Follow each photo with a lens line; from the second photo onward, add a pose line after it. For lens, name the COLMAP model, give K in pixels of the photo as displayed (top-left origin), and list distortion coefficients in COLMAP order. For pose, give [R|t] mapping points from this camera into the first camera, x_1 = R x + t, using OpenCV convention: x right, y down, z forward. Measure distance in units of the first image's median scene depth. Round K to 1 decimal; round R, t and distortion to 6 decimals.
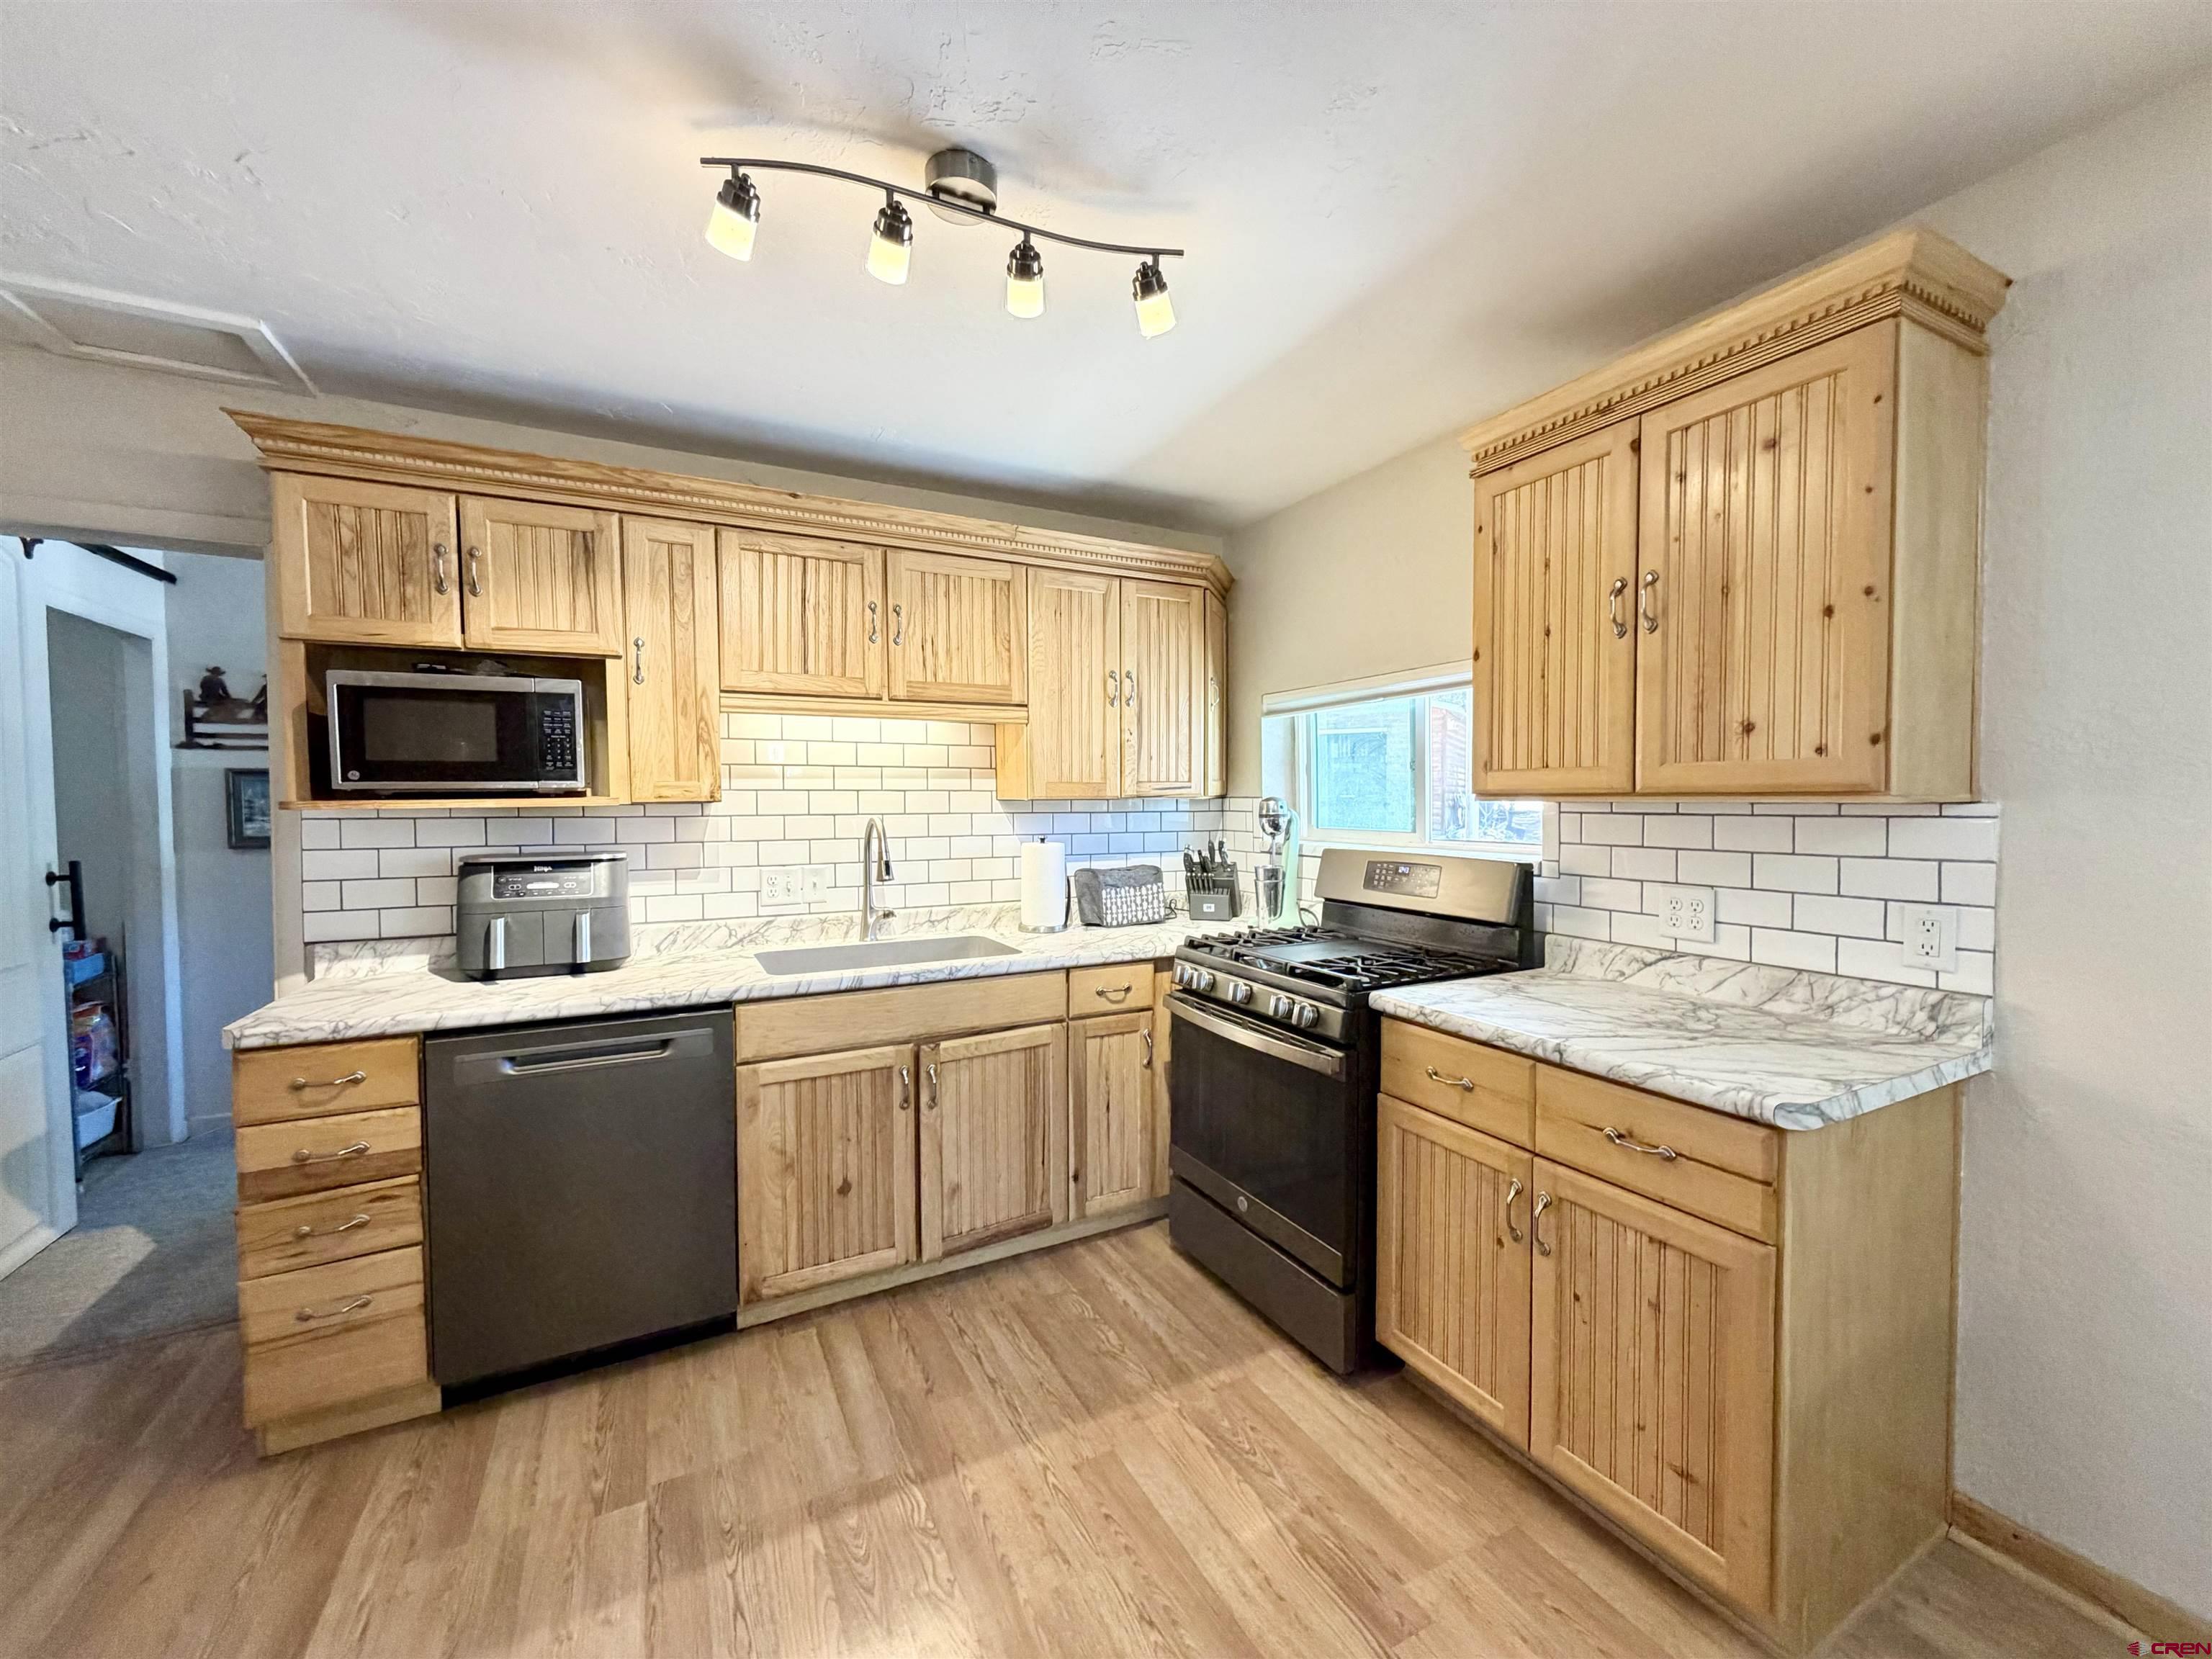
lens RADIAL K [[881.2, 0, 1117.6], [0, 881.2, 828.1], [0, 0, 1]] dist [-0.001479, 0.001037]
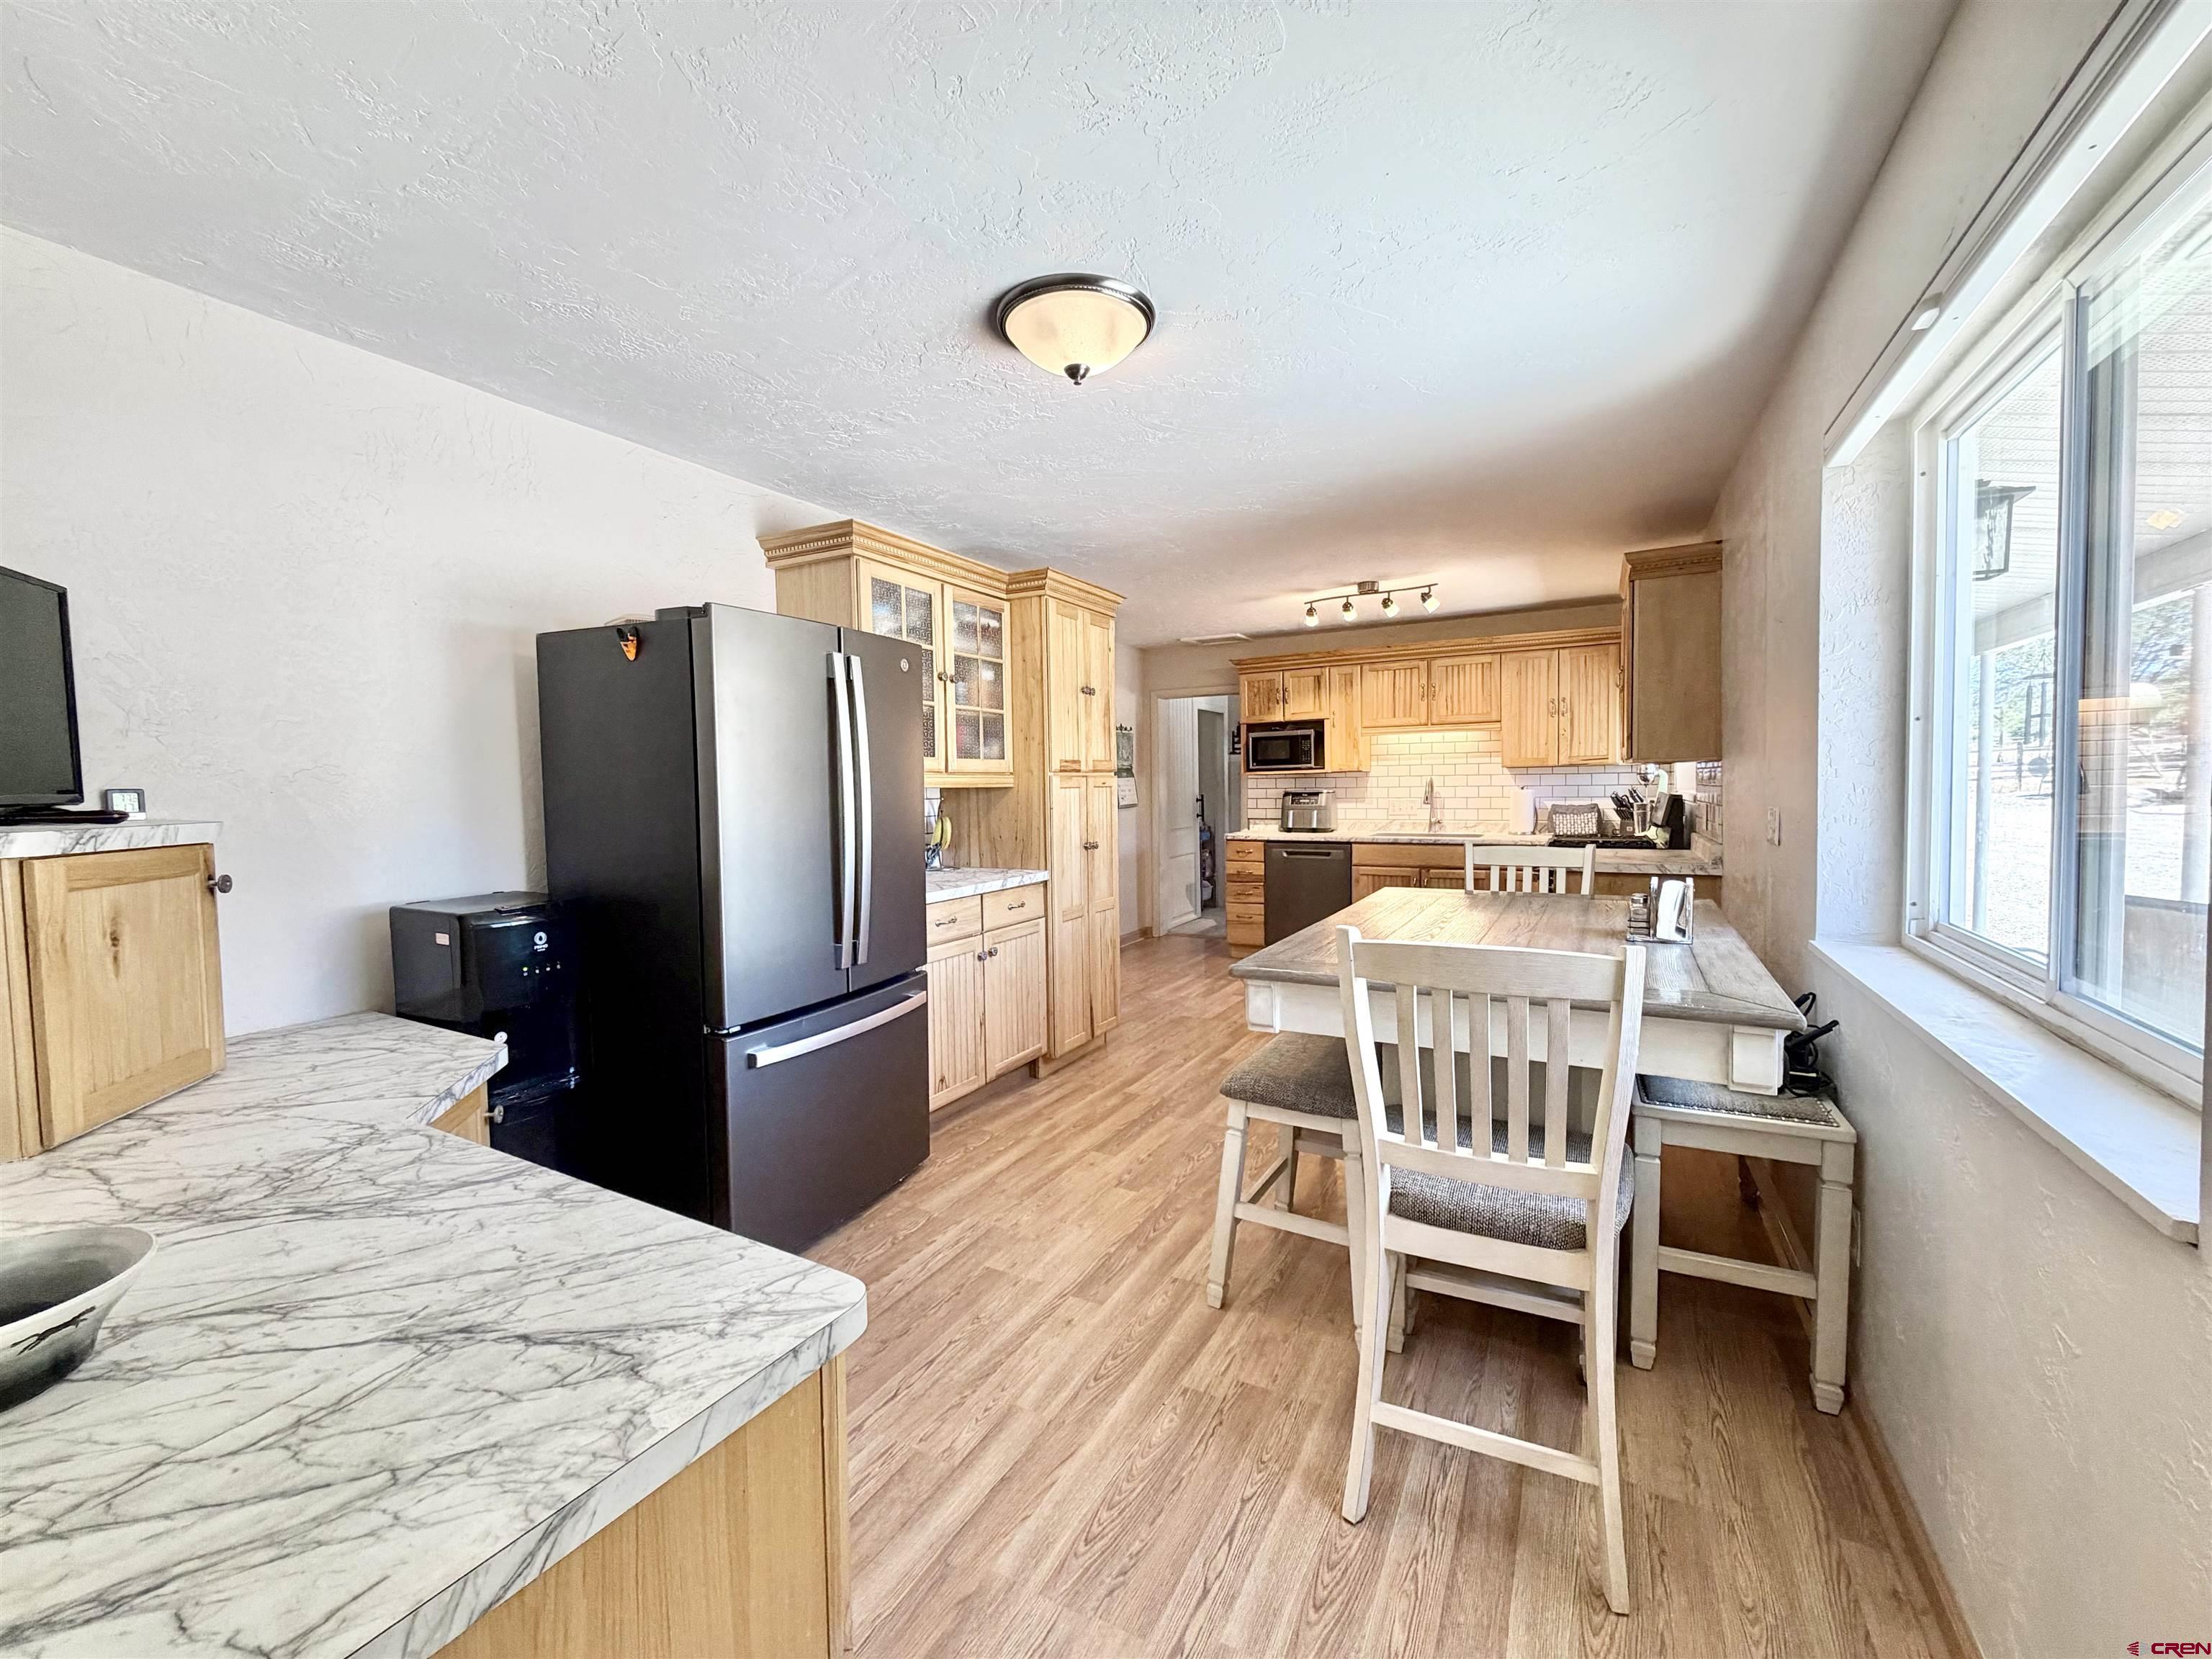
lens RADIAL K [[881.2, 0, 1115.5], [0, 881.2, 826.8], [0, 0, 1]] dist [-0.001479, 0.001037]
pose [[0.557832, 0.034906, -0.829219, 1.305930], [-0.013375, 0.999364, 0.033071, 0.059347], [0.829846, -0.007357, 0.557944, -1.049841]]
